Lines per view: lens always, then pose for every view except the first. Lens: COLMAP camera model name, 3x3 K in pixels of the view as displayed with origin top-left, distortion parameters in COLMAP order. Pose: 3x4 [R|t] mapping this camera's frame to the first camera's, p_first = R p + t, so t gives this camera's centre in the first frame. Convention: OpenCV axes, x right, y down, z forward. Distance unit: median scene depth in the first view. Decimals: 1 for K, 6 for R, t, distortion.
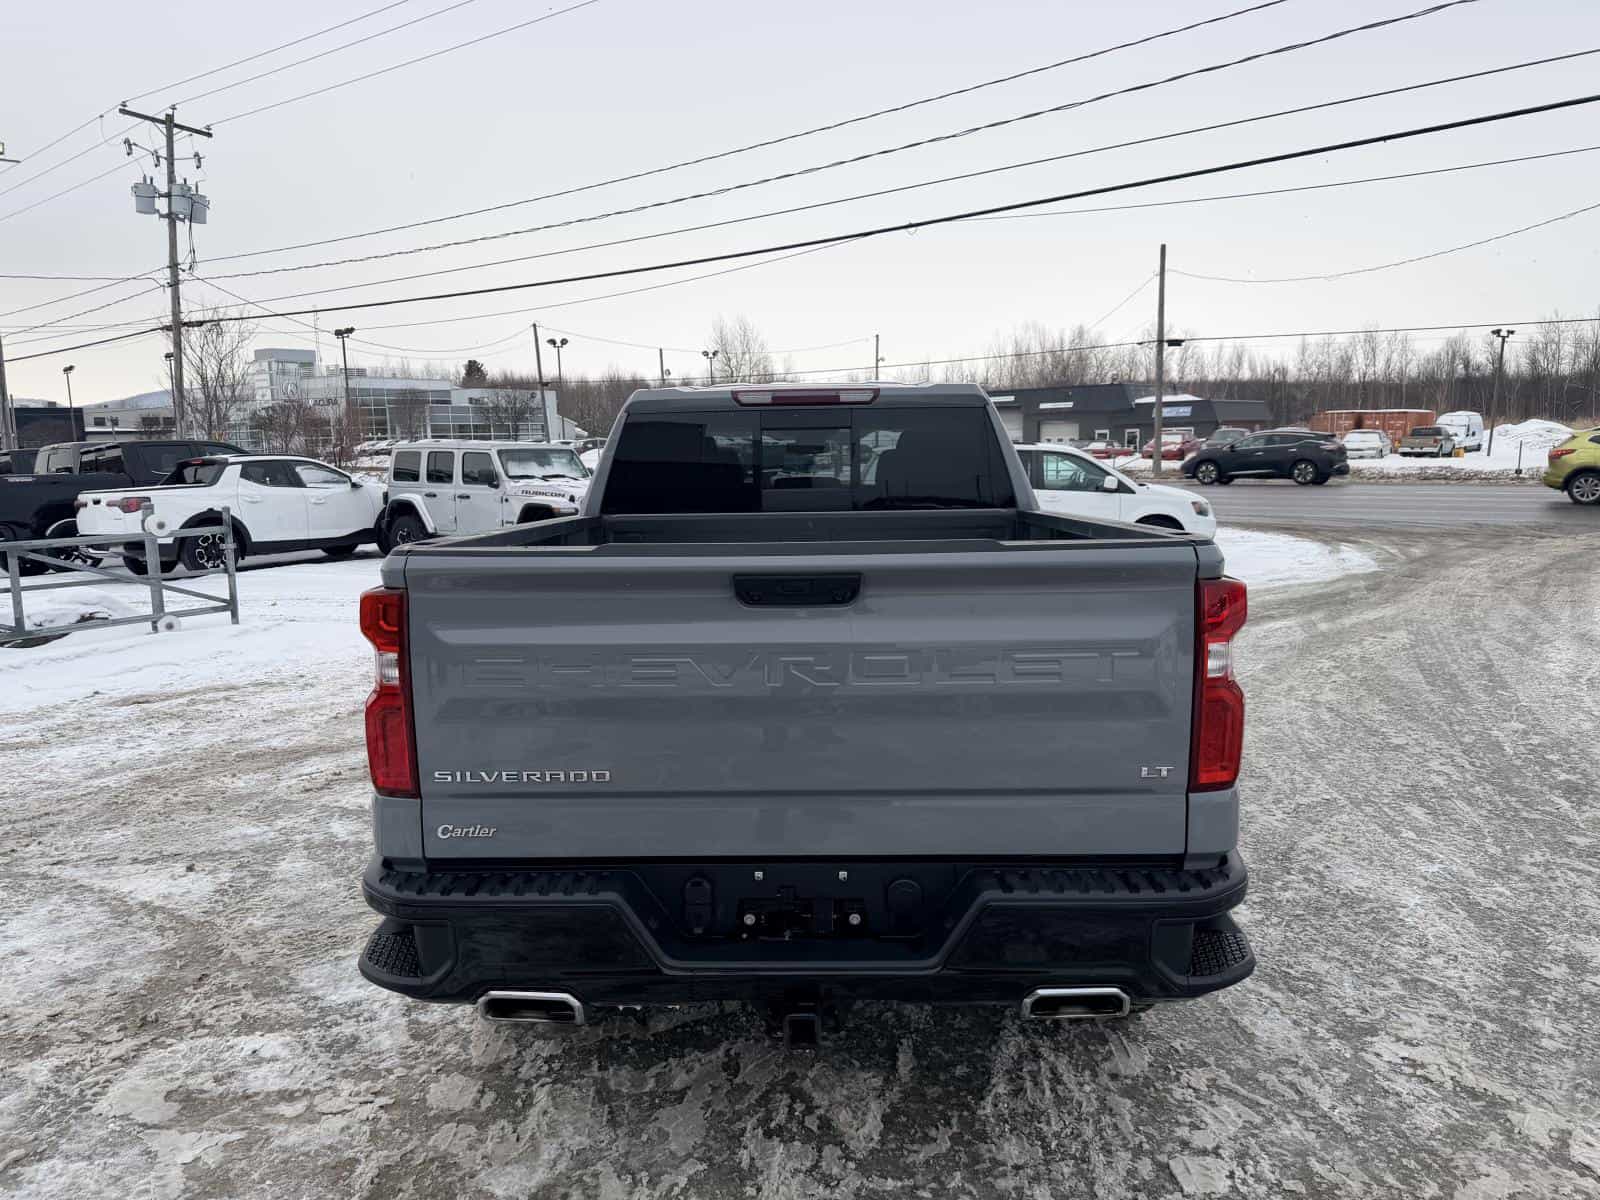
lens RADIAL K [[1128.9, 0, 800.0], [0, 1128.9, 600.0], [0, 0, 1]] dist [0.043006, -0.046324]
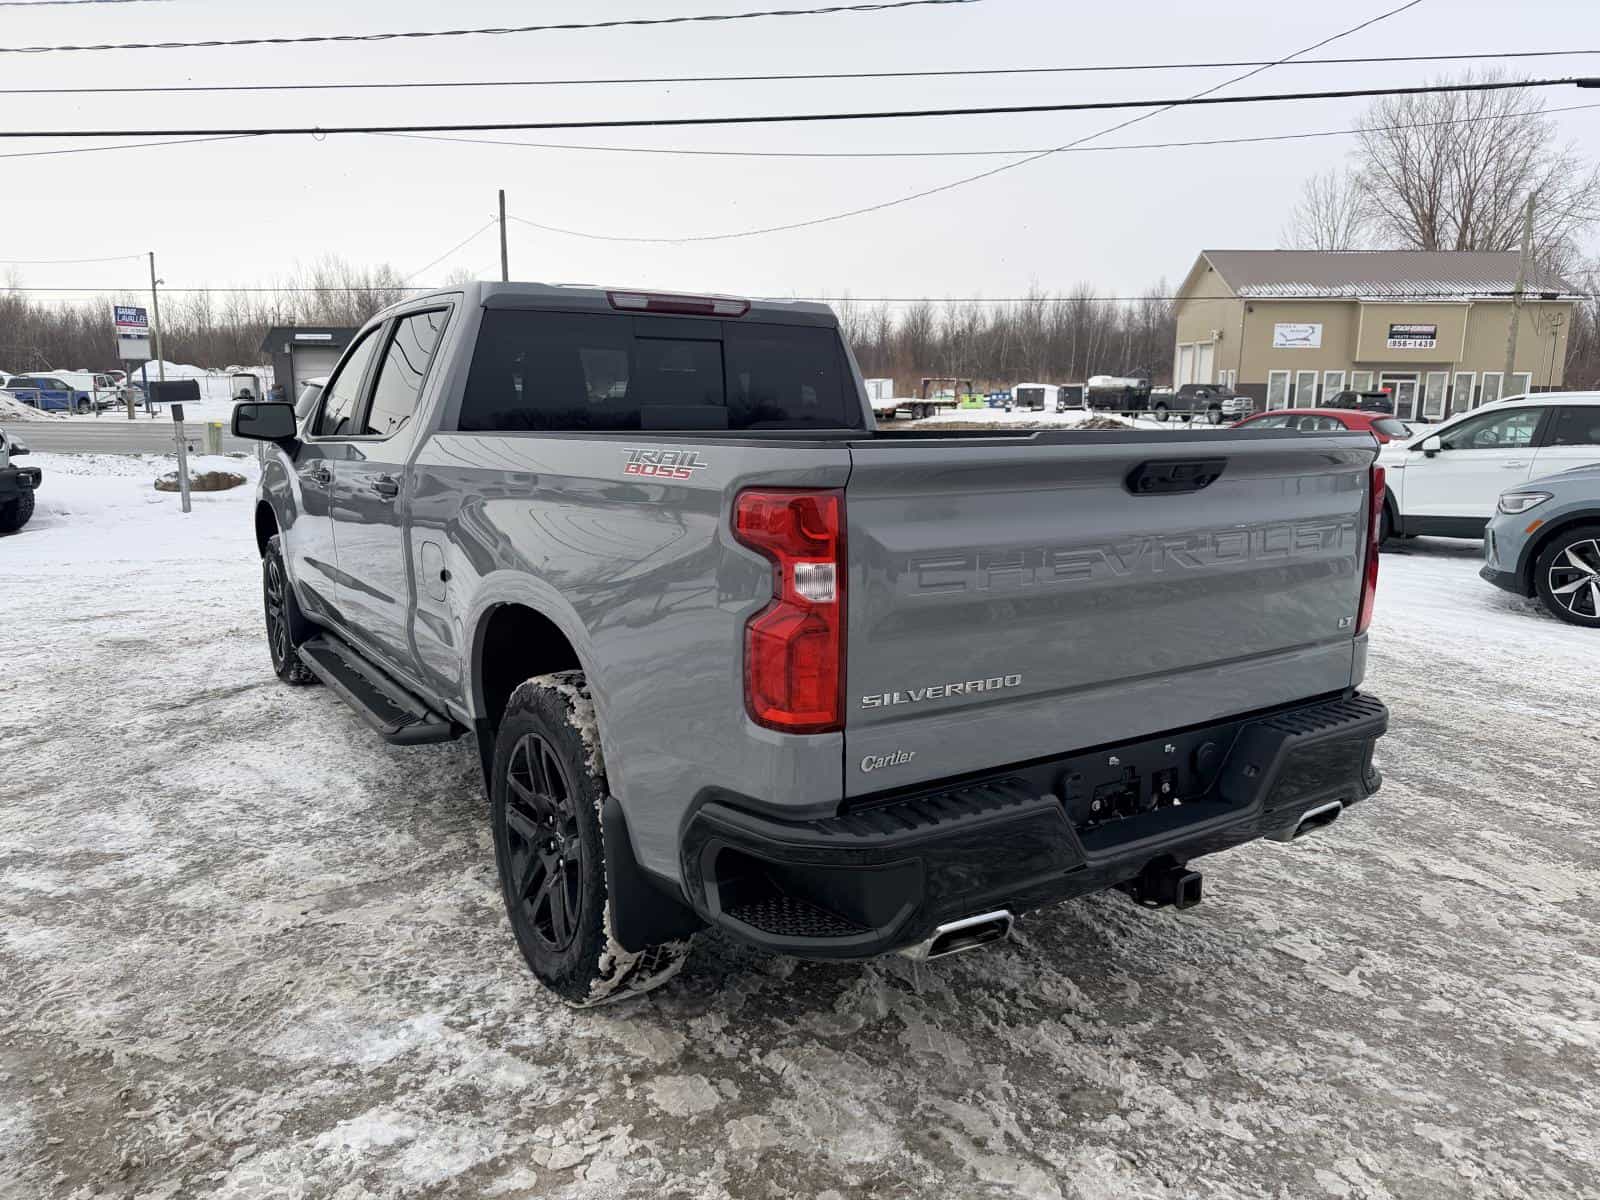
lens RADIAL K [[1132.7, 0, 794.9], [0, 1132.7, 598.4], [0, 0, 1]] dist [0.050926, -0.058797]
pose [[0.818113, -0.075175, 0.570123, -0.691081], [0.052371, 0.997039, 0.056315, 0.020139], [-0.572668, -0.016214, 0.819627, 0.259509]]
